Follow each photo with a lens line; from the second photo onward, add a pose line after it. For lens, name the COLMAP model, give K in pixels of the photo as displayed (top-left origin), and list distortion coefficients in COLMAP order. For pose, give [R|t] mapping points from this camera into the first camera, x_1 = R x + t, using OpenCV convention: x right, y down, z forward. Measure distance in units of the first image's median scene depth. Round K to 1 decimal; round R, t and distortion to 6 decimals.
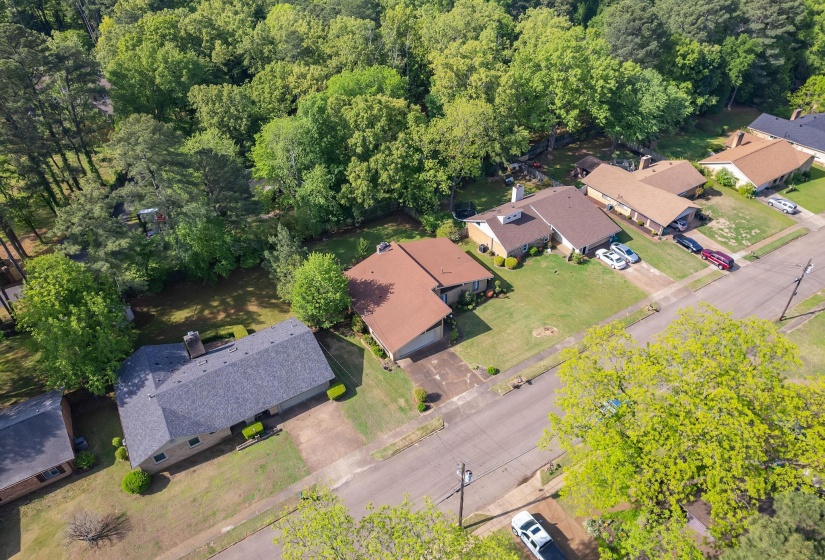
lens RADIAL K [[533.5, 0, 418.0], [0, 533.5, 280.2], [0, 0, 1]] dist [-0.084110, 0.076486]
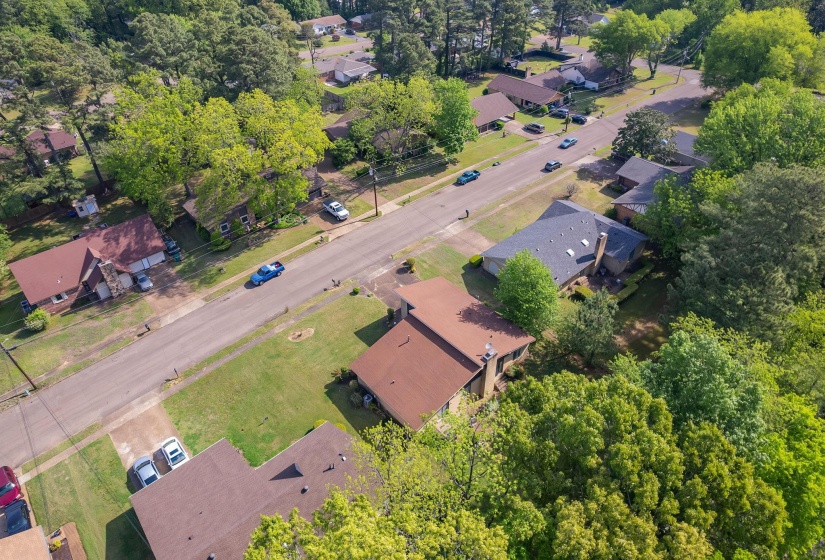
lens RADIAL K [[533.5, 0, 418.0], [0, 533.5, 280.2], [0, 0, 1]] dist [-0.084110, 0.076486]
pose [[-0.986366, 0.124703, -0.107383, 0.119609], [-0.080395, 0.204213, 0.975620, -0.919186], [0.143592, 0.970951, -0.191403, 1.127726]]
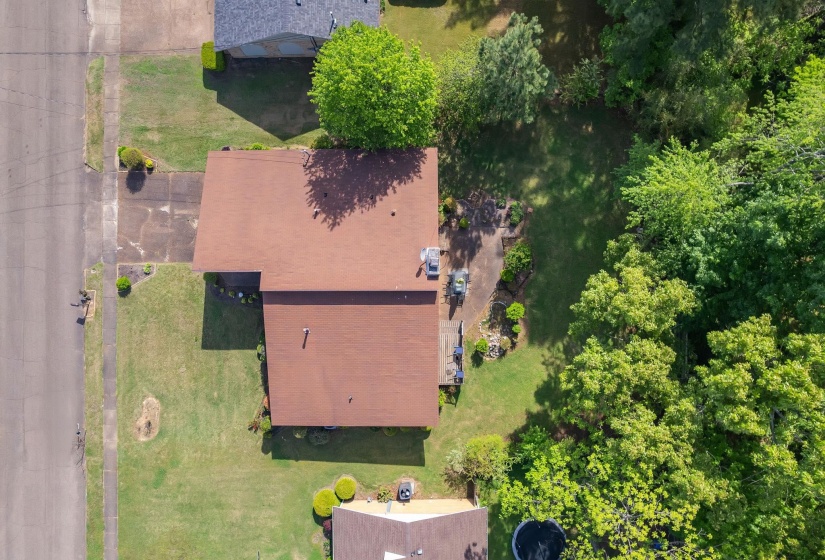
lens RADIAL K [[533.5, 0, 418.0], [0, 533.5, 280.2], [0, 0, 1]] dist [-0.084110, 0.076486]
pose [[-0.530256, 0.847826, 0.004380, -0.050175], [-0.509085, -0.322519, 0.798006, -0.468015], [0.677983, 0.420917, 0.602634, 0.792639]]
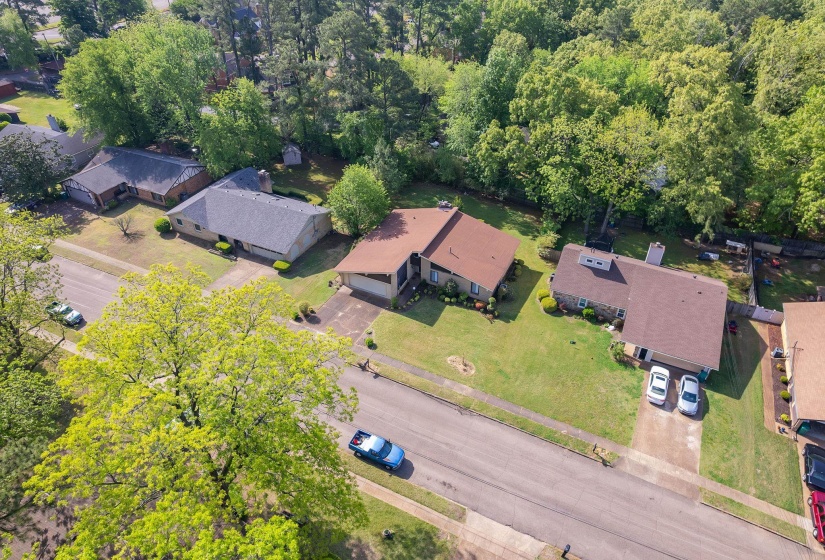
lens RADIAL K [[533.5, 0, 418.0], [0, 533.5, 280.2], [0, 0, 1]] dist [-0.084110, 0.076486]
pose [[0.528385, 0.537119, -0.657505, 0.679171], [-0.541272, 0.809761, 0.226519, -0.160660], [0.654090, 0.236200, 0.718593, 0.333834]]
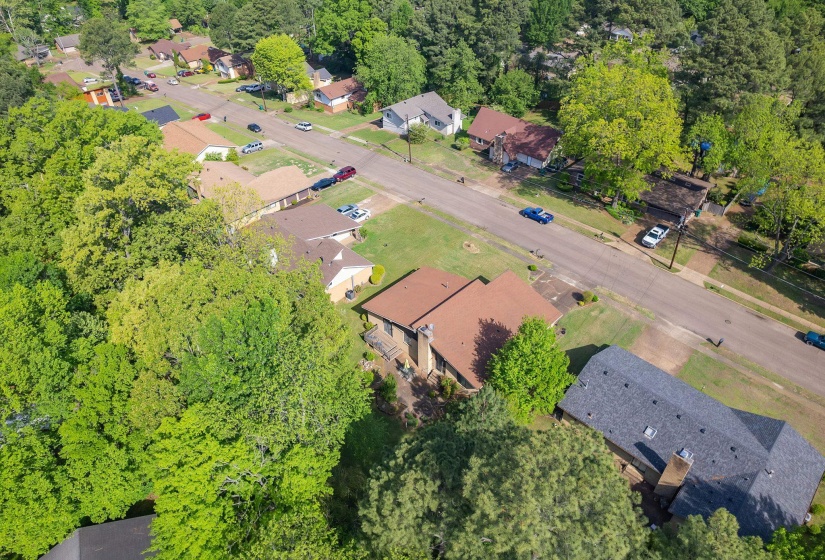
lens RADIAL K [[533.5, 0, 418.0], [0, 533.5, 280.2], [0, 0, 1]] dist [-0.084110, 0.076486]
pose [[-0.218057, -0.600810, 0.769076, -0.691027], [0.633500, 0.512312, 0.579840, -0.628797], [-0.742381, 0.613648, 0.268900, 0.818054]]
